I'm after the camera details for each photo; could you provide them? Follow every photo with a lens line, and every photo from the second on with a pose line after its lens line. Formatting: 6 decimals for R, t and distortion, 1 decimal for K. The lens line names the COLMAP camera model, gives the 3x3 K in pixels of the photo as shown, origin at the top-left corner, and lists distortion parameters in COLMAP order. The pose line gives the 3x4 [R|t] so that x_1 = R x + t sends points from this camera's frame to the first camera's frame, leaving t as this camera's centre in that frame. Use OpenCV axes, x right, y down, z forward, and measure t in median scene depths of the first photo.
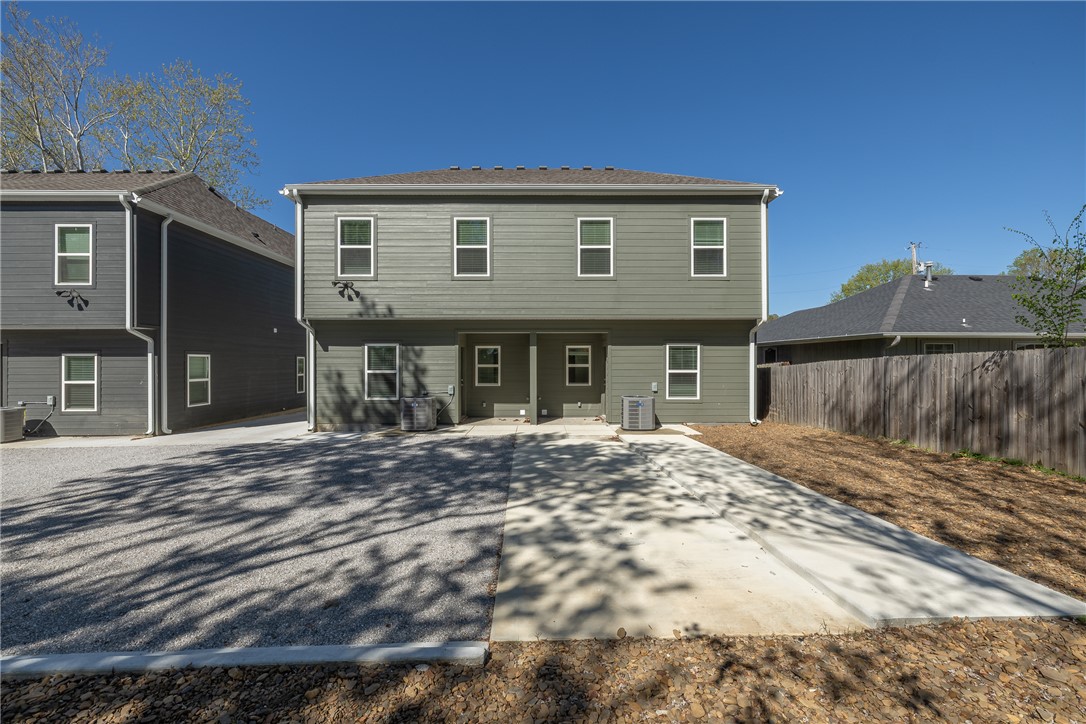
lens RADIAL K [[451.7, 0, 543.0], [0, 451.7, 362.0], [0, 0, 1]] dist [-0.001621, 0.000052]
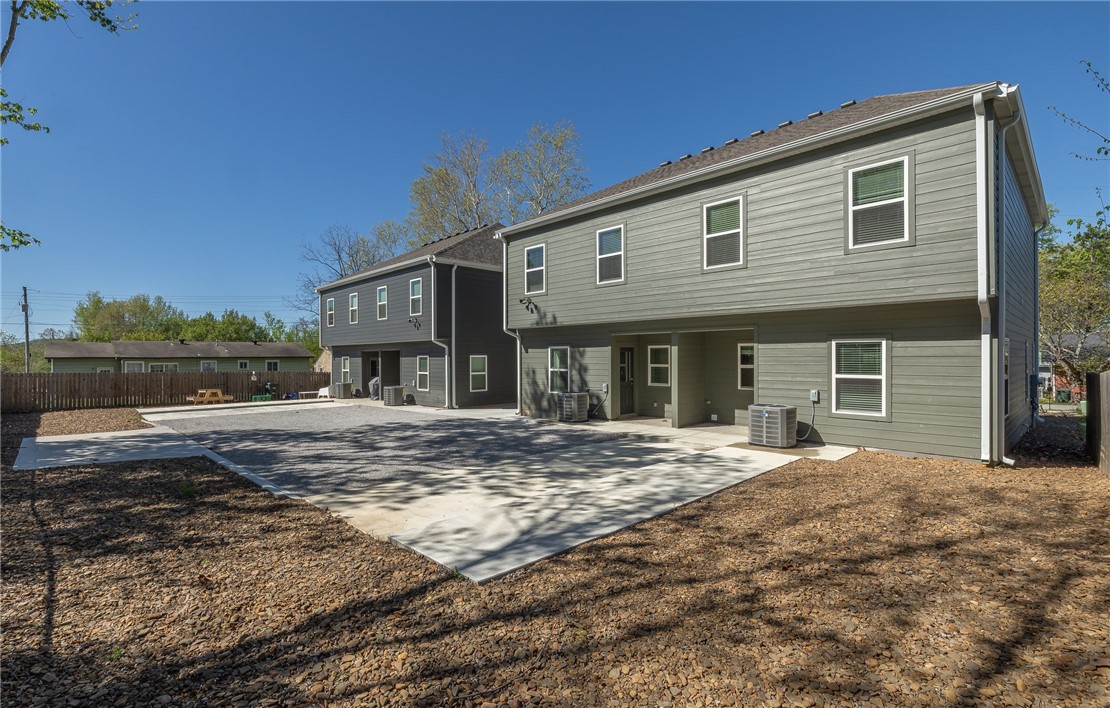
lens RADIAL K [[501.5, 0, 514.2], [0, 501.5, 357.4], [0, 0, 1]] dist [-0.000895, -0.000117]
pose [[0.658098, -0.000941, -0.752932, 0.593024], [0.002368, 0.999997, 0.000820, -0.013323], [0.752928, -0.002322, 0.658098, 0.044428]]
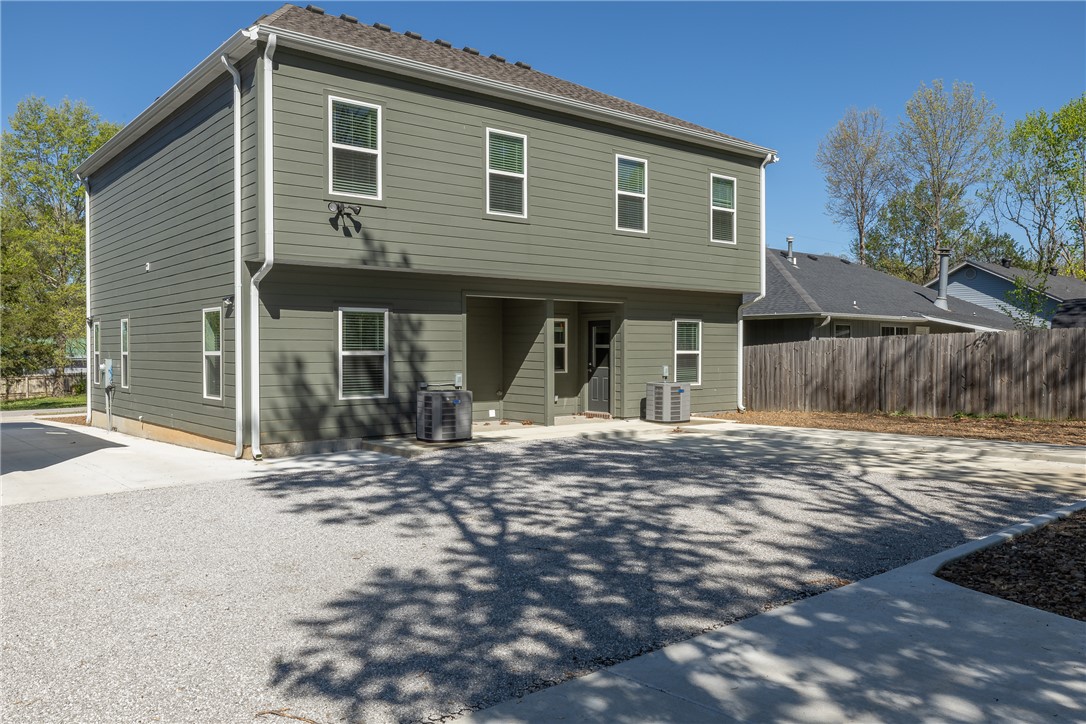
lens RADIAL K [[841.2, 0, 543.0], [0, 841.2, 362.0], [0, 0, 1]] dist [-0.000052, 0.001200]
pose [[0.779706, -0.008643, 0.626086, -0.935901], [-0.001349, 0.999879, 0.015483, 0.015910], [-0.626144, -0.012917, 0.779600, -0.051953]]
